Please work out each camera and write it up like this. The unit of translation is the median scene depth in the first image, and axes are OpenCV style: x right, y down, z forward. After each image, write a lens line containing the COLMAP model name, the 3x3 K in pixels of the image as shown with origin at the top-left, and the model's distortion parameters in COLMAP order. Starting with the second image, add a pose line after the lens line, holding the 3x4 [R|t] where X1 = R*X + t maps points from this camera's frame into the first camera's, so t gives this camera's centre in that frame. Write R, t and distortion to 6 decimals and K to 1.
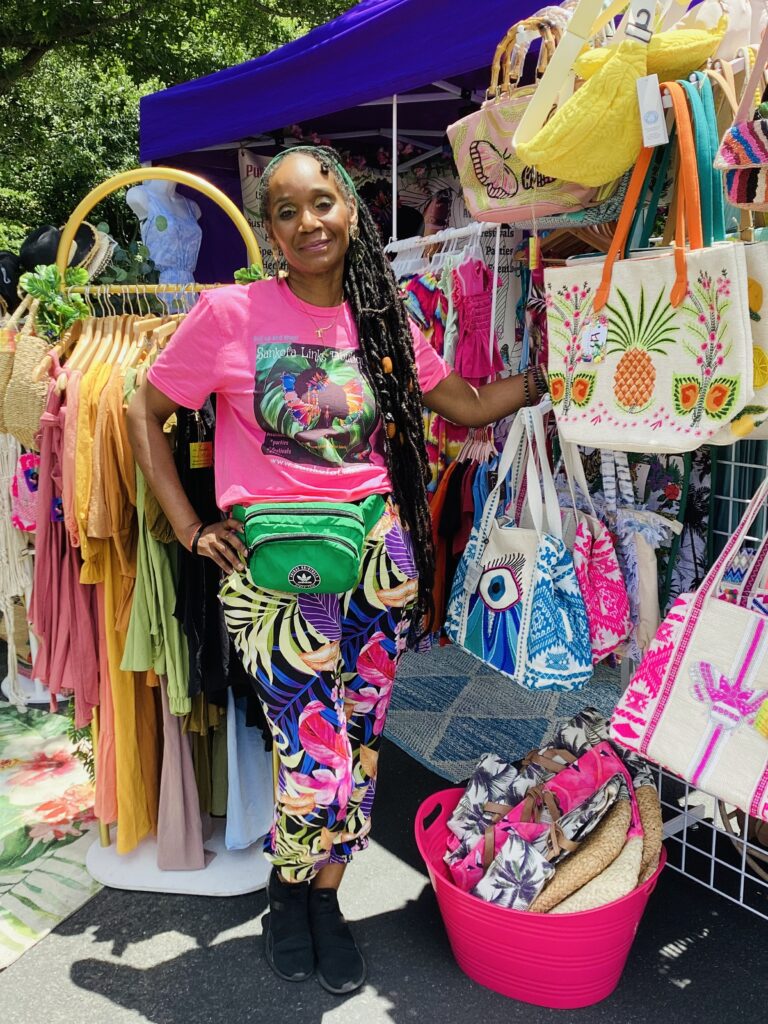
lens RADIAL K [[916.8, 0, 373.5], [0, 916.8, 528.9], [0, 0, 1]] dist [0.085139, -0.151625]
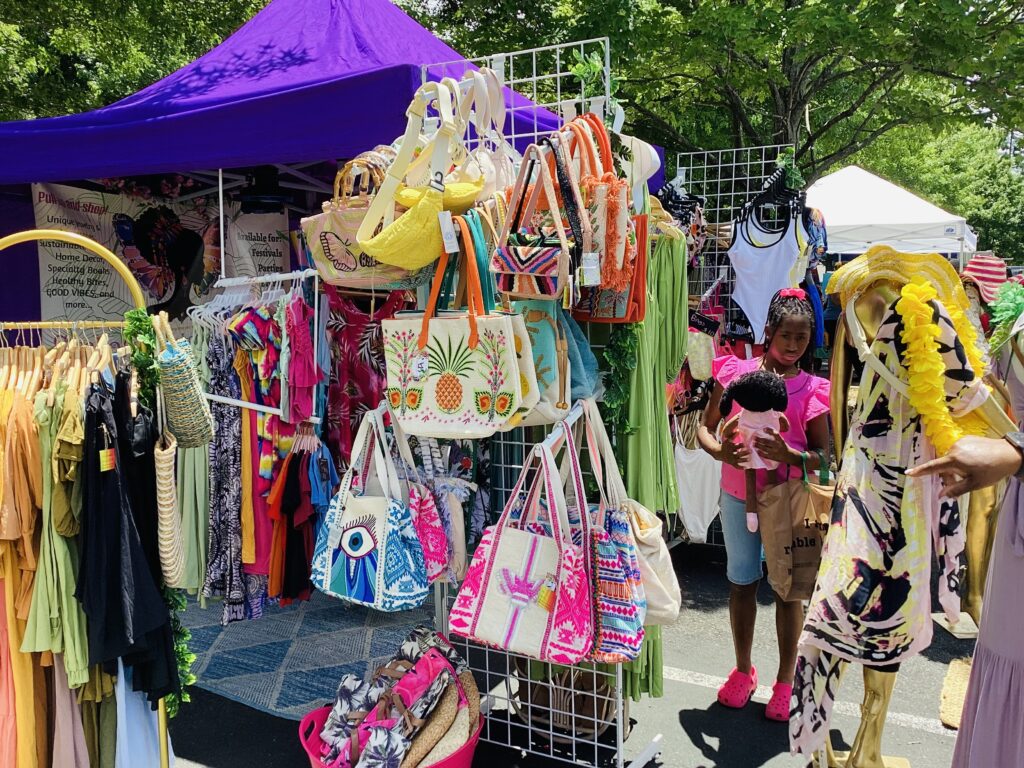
lens RADIAL K [[916.8, 0, 527.9], [0, 916.8, 404.3], [0, 0, 1]] dist [0.085139, -0.151625]
pose [[0.899159, -0.037713, 0.435994, -0.244540], [0.090309, 0.990826, -0.100540, 0.024288], [-0.428202, 0.129775, 0.894316, -0.397510]]
